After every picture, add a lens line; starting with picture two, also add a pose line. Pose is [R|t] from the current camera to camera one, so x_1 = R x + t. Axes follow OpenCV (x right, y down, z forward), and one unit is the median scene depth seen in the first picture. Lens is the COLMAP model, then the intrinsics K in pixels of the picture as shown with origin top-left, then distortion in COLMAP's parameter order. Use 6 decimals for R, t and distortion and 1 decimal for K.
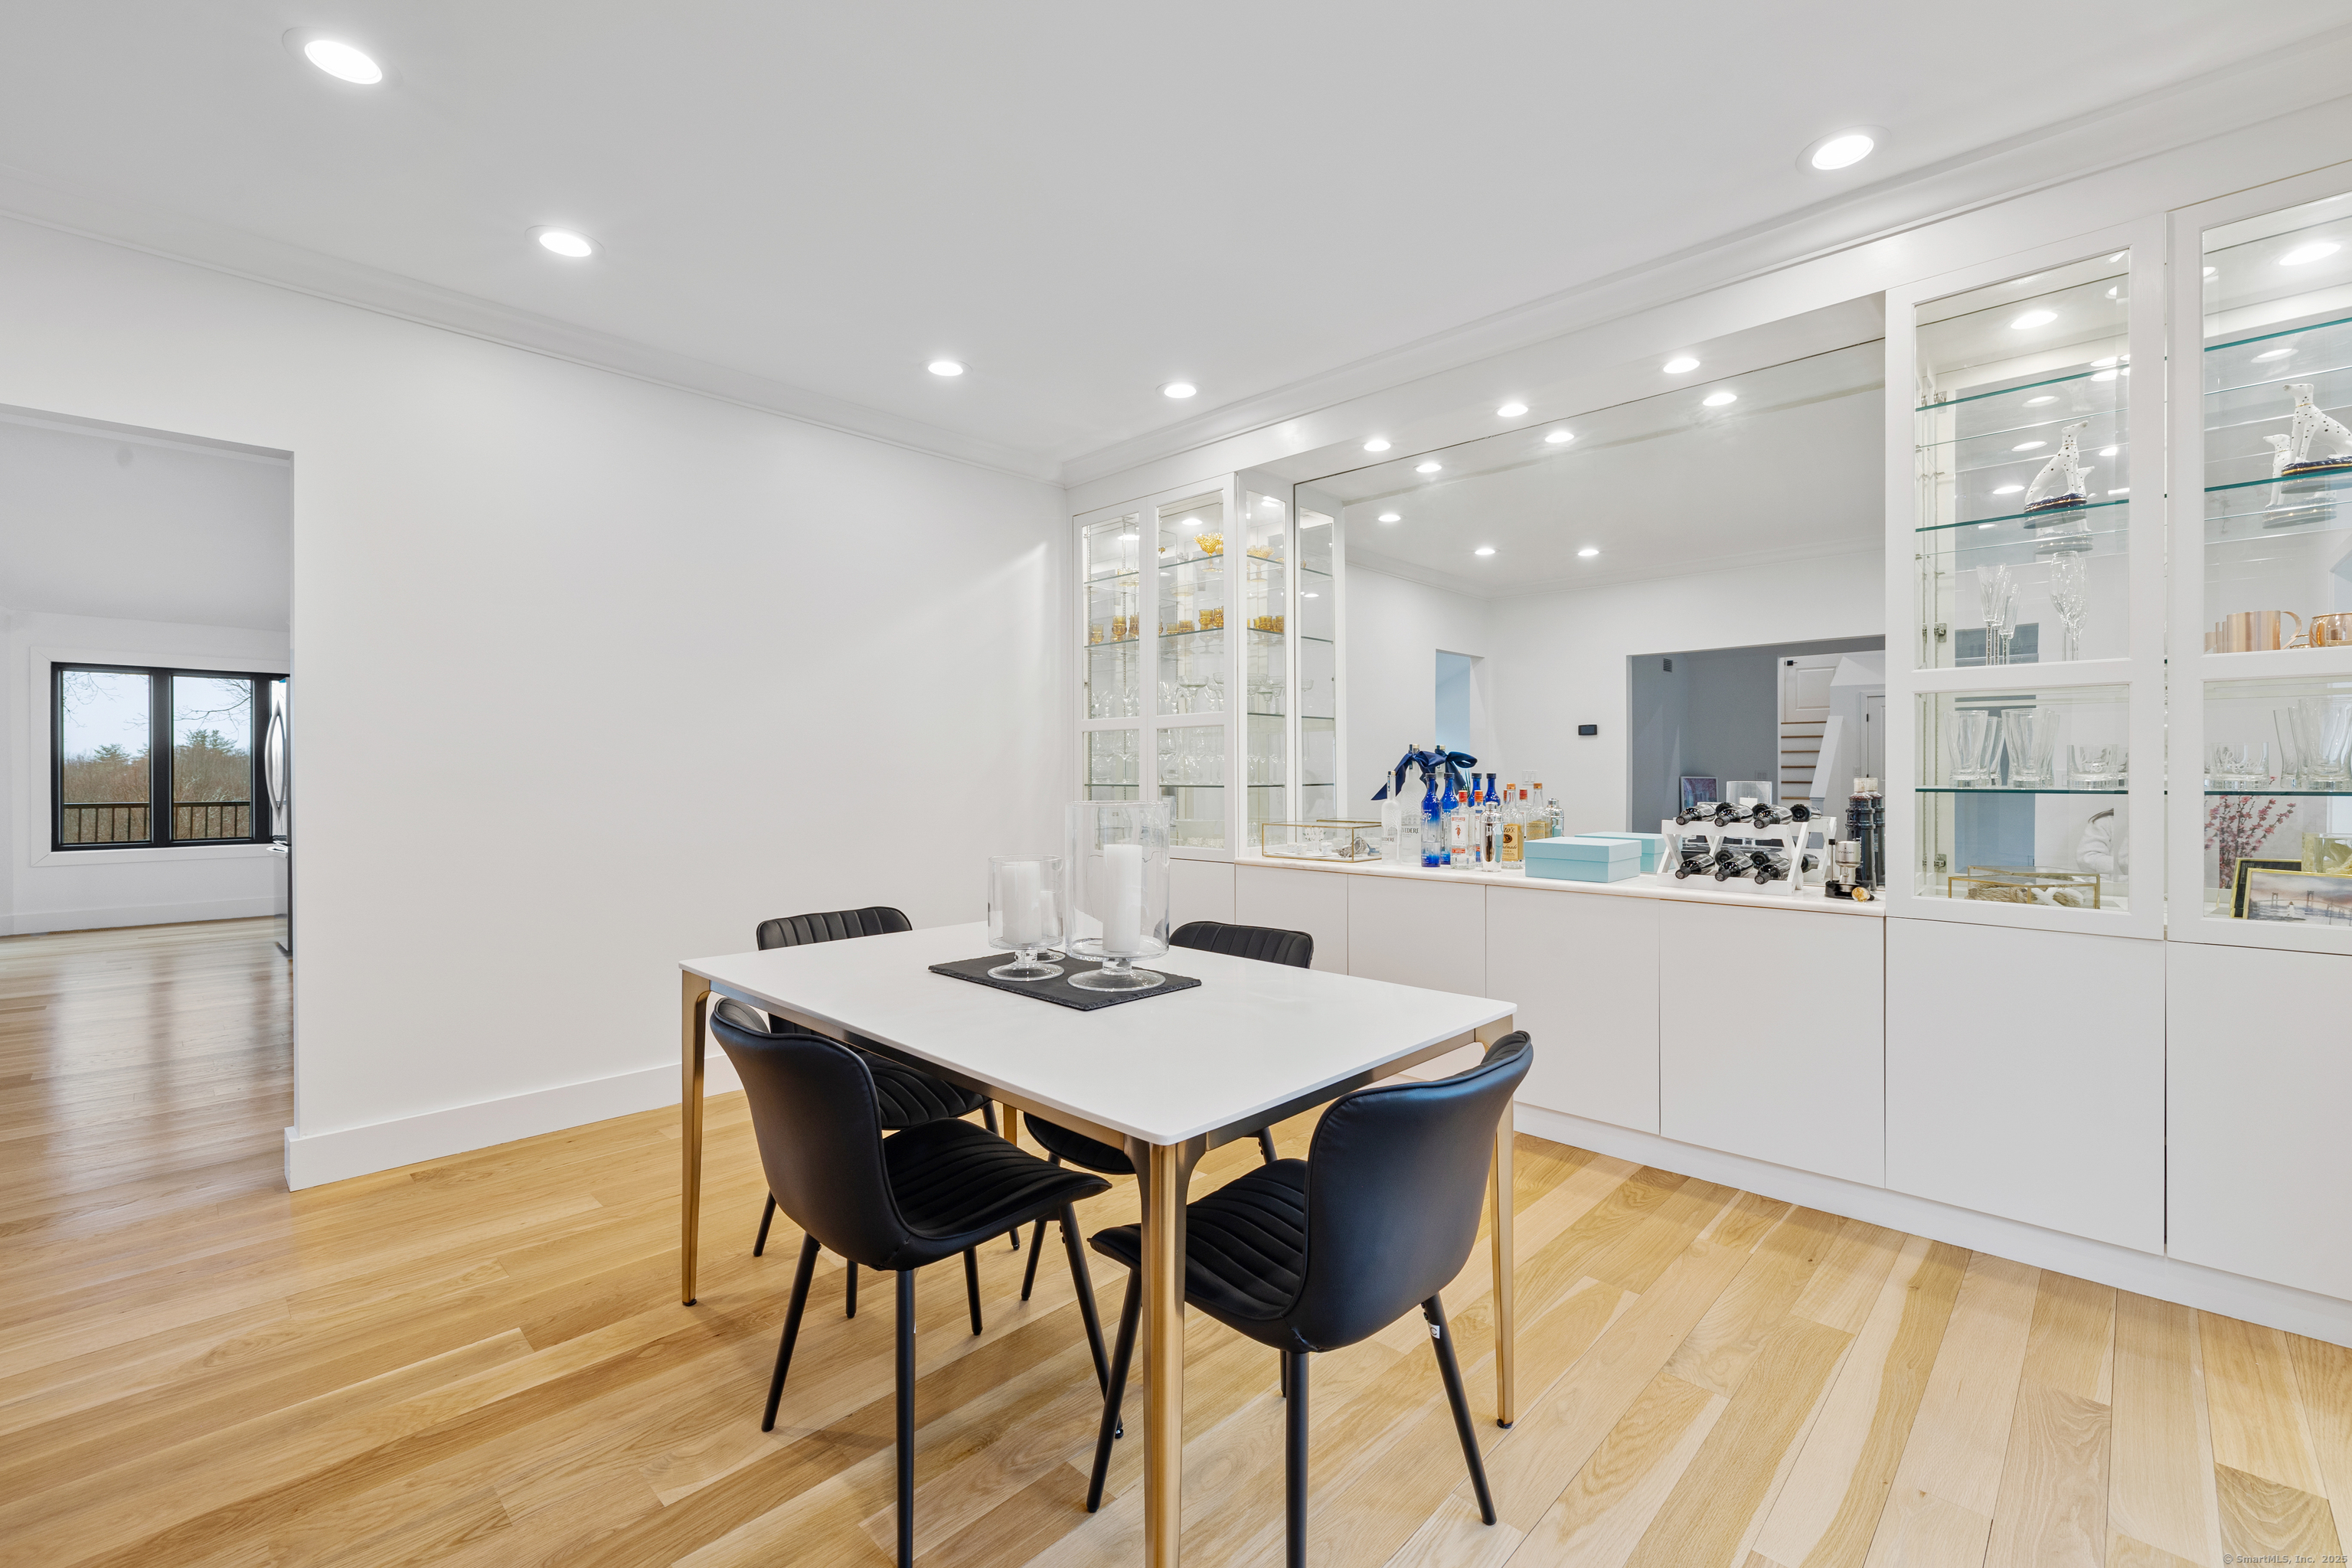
lens RADIAL K [[996.8, 0, 1165.6], [0, 996.8, 780.0], [0, 0, 1]] dist [-0.000602, 0.000231]
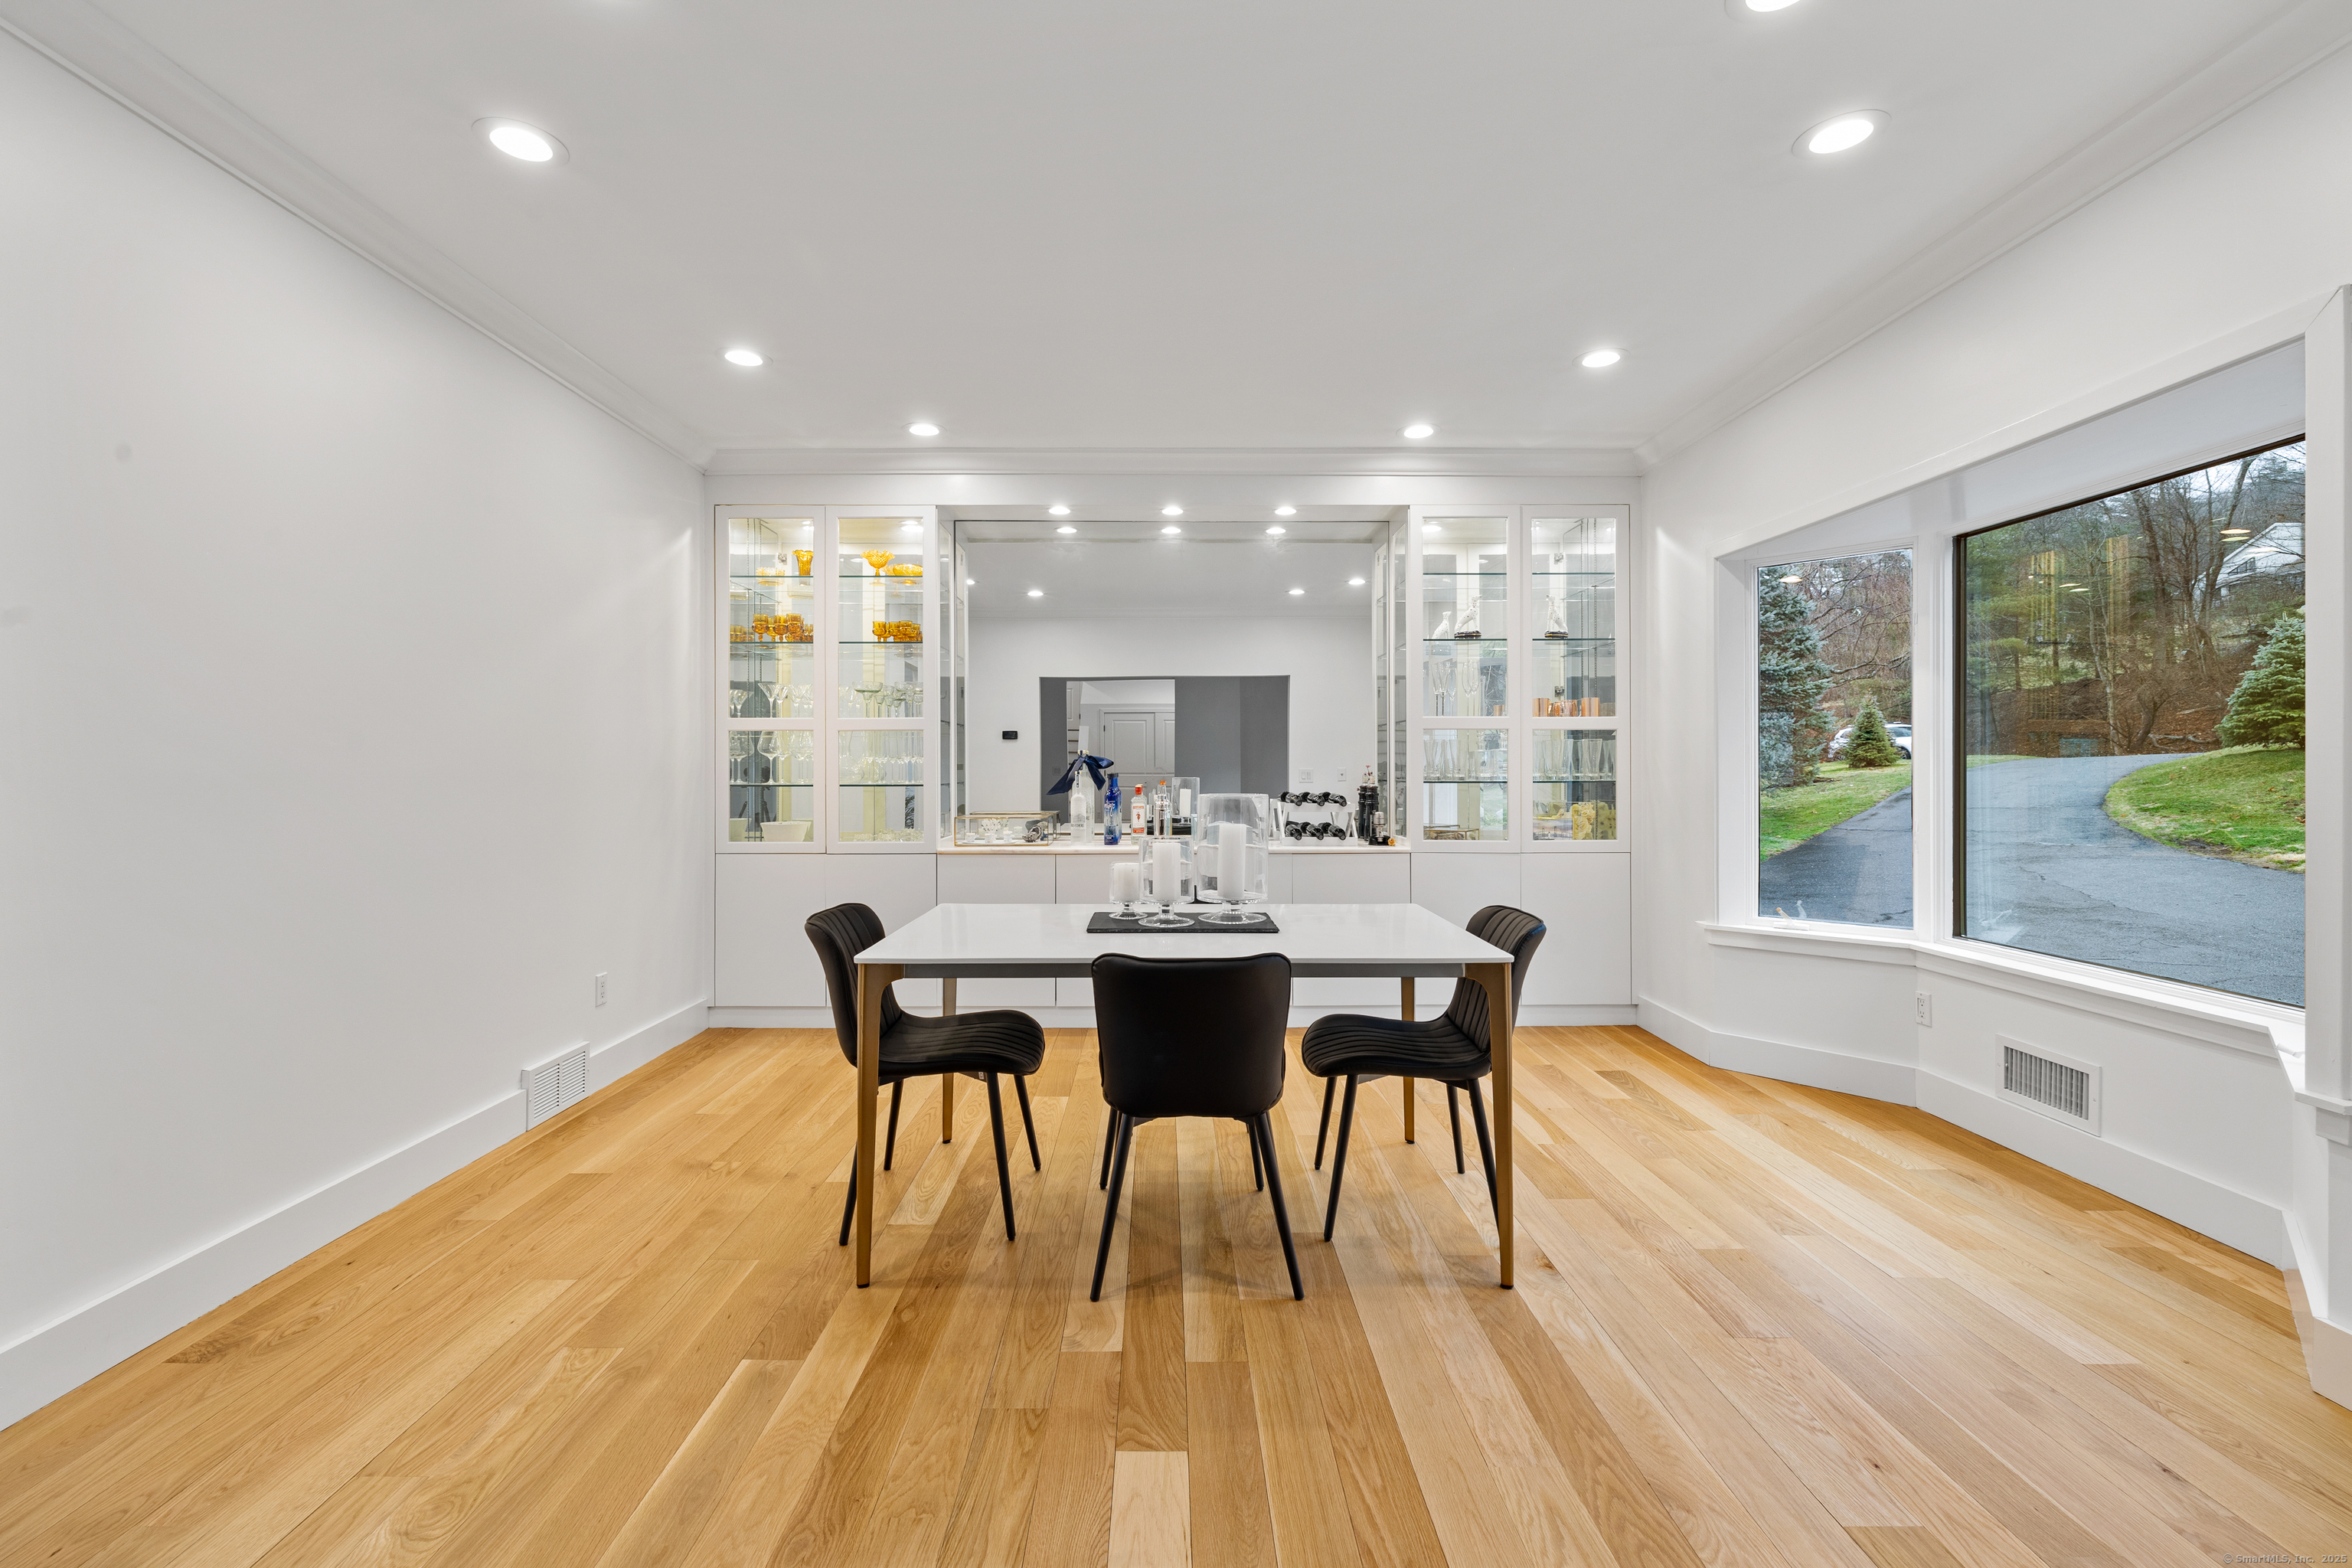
lens RADIAL K [[996.8, 0, 1168.8], [0, 996.8, 767.7], [0, 0, 1]] dist [-0.000602, 0.000231]
pose [[0.711531, 0.001204, 0.702654, -1.001123], [0.005508, 0.999958, -0.007292, -0.006145], [-0.702633, 0.009059, 0.711495, 0.032016]]
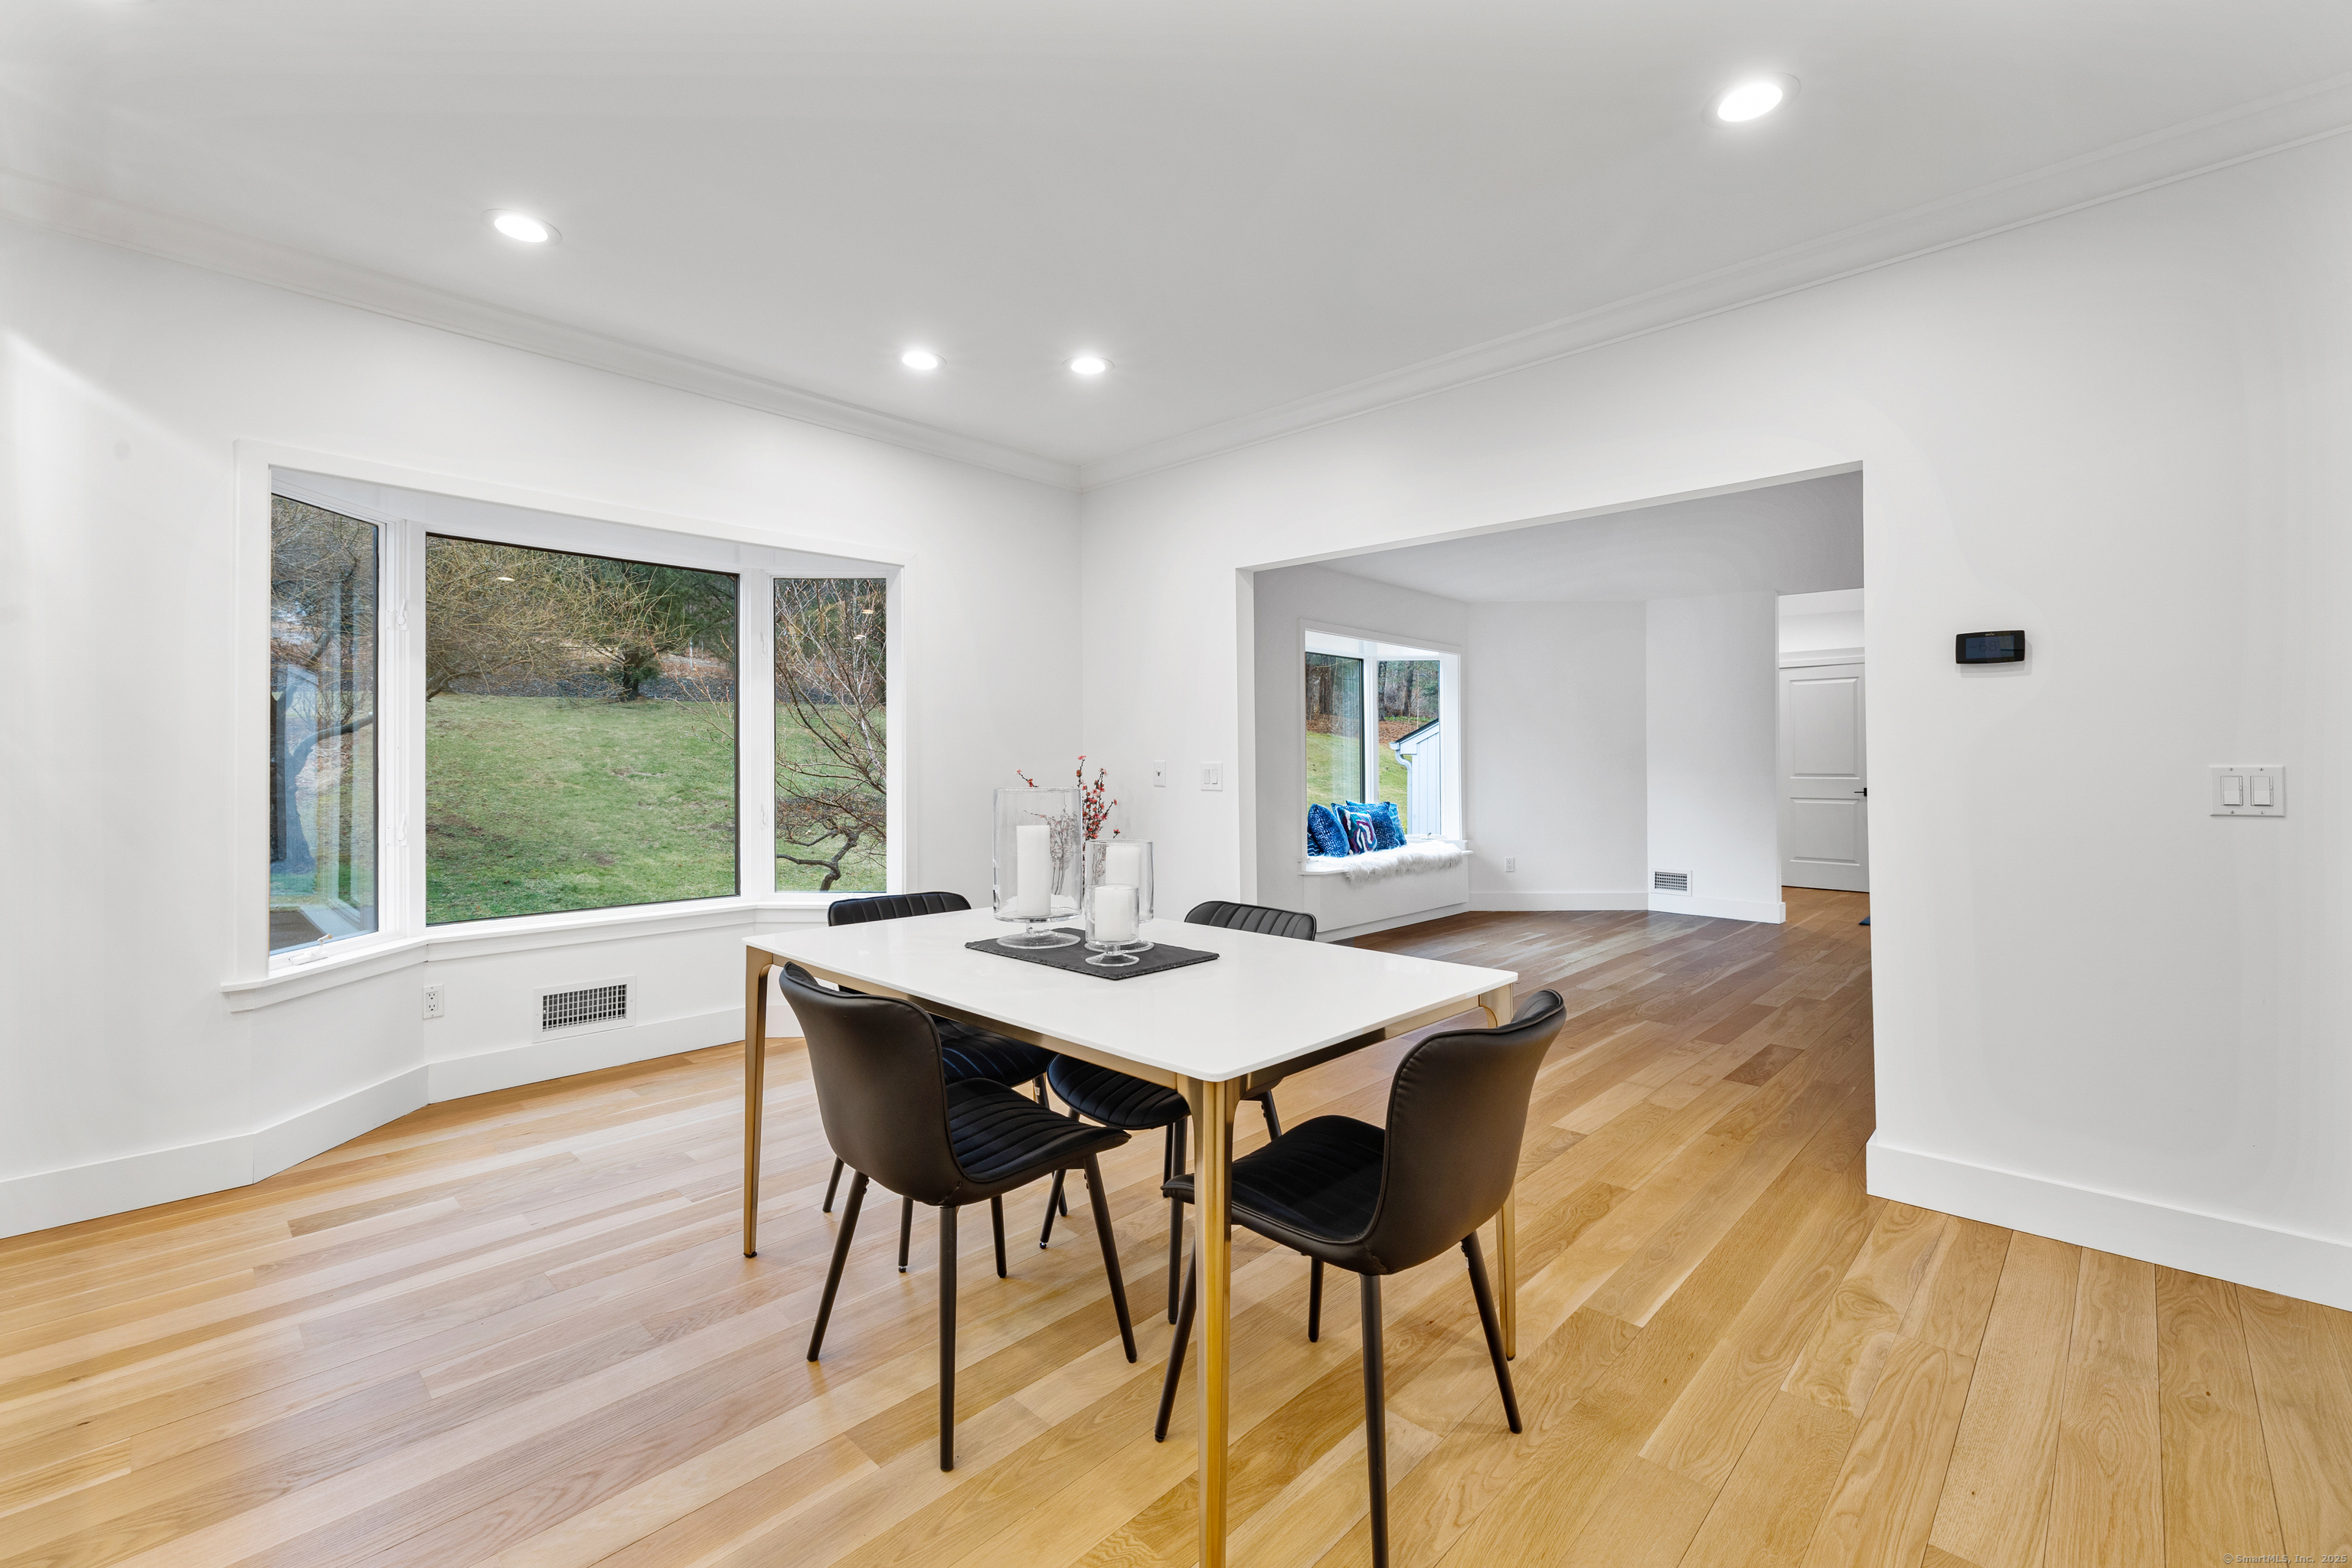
lens RADIAL K [[996.8, 0, 1164.5], [0, 996.8, 769.8], [0, 0, 1]] dist [-0.000602, 0.000231]
pose [[-0.999999, 0.000684, -0.001462, -0.172537], [0.000665, 0.999912, 0.013223, -0.013484], [0.001471, 0.013222, -0.999912, 1.922711]]
